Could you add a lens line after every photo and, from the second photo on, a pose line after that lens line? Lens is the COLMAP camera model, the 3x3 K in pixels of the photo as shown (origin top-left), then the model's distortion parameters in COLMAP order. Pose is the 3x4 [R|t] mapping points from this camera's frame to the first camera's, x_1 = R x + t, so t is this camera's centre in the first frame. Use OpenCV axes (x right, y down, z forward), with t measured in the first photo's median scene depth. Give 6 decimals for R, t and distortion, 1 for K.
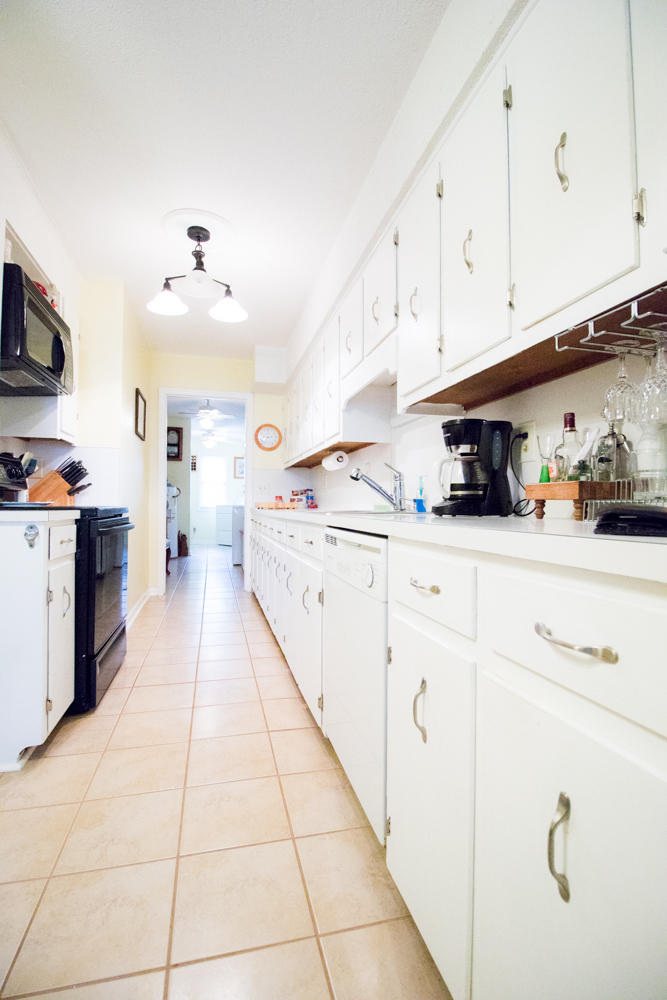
lens RADIAL K [[458.2, 0, 331.6], [0, 458.2, 500.1], [0, 0, 1]] dist [0.000893, -0.015589]
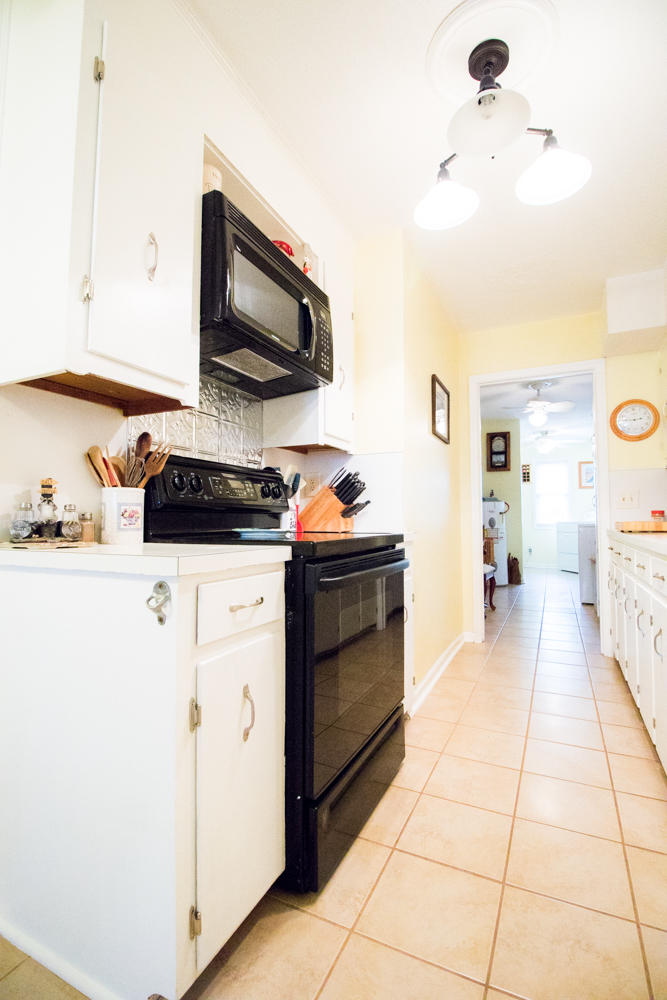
lens RADIAL K [[458.2, 0, 331.6], [0, 458.2, 500.1], [0, 0, 1]] dist [0.000893, -0.015589]
pose [[0.759597, -0.036238, -0.649383, -0.064000], [0.014889, 0.999154, -0.038341, -0.007741], [0.650223, 0.019455, 0.759494, 0.310958]]
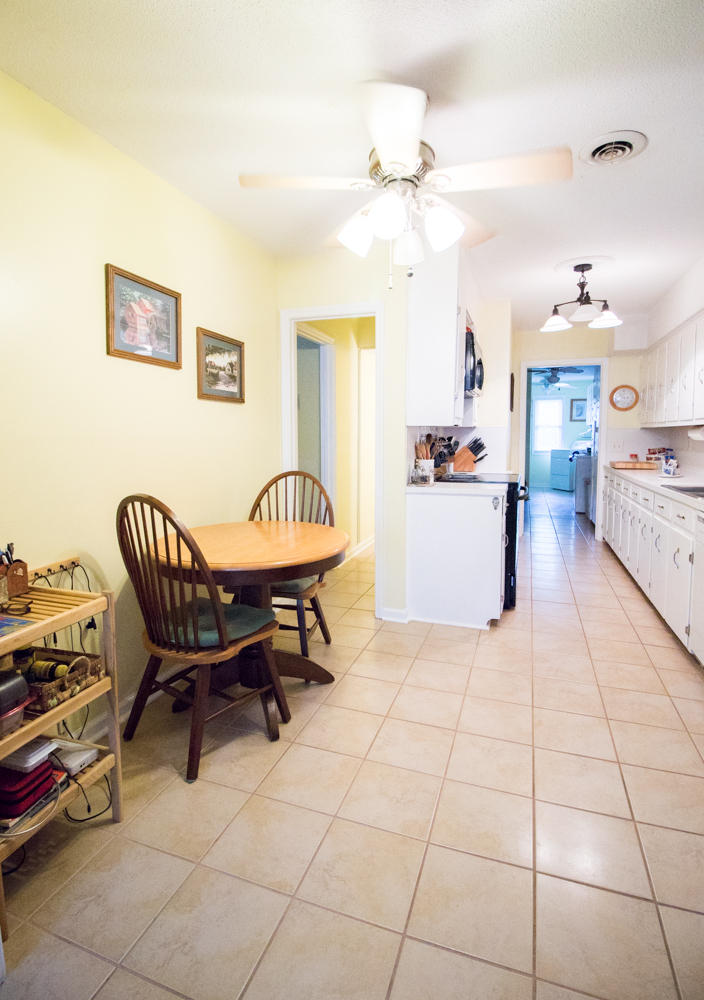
lens RADIAL K [[491.0, 0, 349.9], [0, 491.0, 473.7], [0, 0, 1]] dist [0.002007, -0.013762]
pose [[0.825407, 0.035180, -0.563441, -0.023245], [0.014276, 0.996437, 0.083128, -0.087611], [0.564358, -0.076658, 0.821963, -0.379948]]
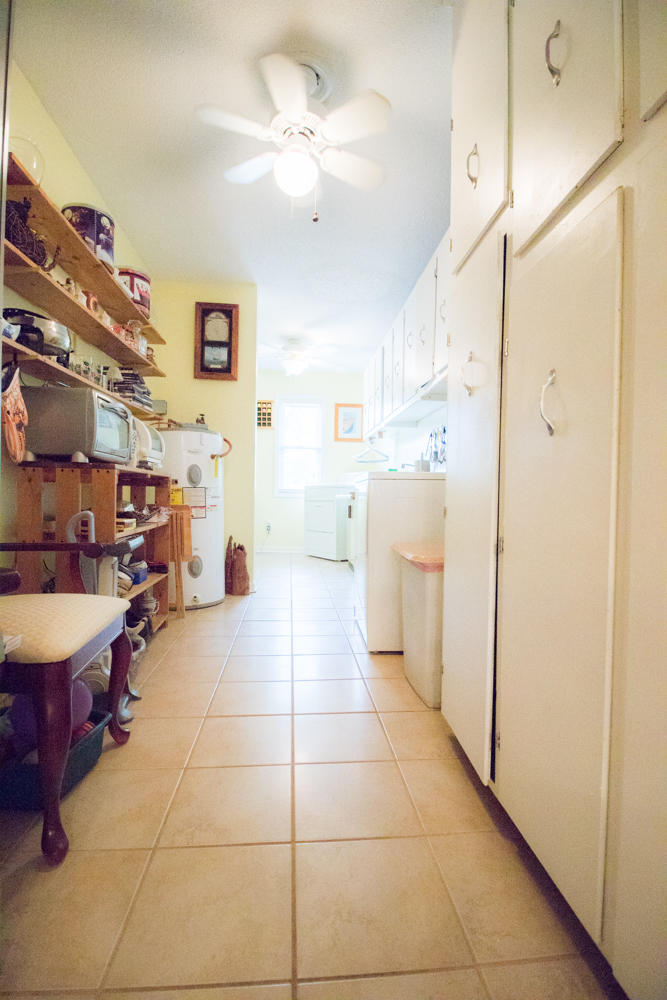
lens RADIAL K [[458.2, 0, 331.6], [0, 458.2, 500.1], [0, 0, 1]] dist [0.000893, -0.015589]
pose [[0.985773, 0.010704, -0.167738, -0.348851], [-0.007699, 0.999798, 0.018553, 0.048278], [0.167903, -0.016997, 0.985657, 1.254480]]
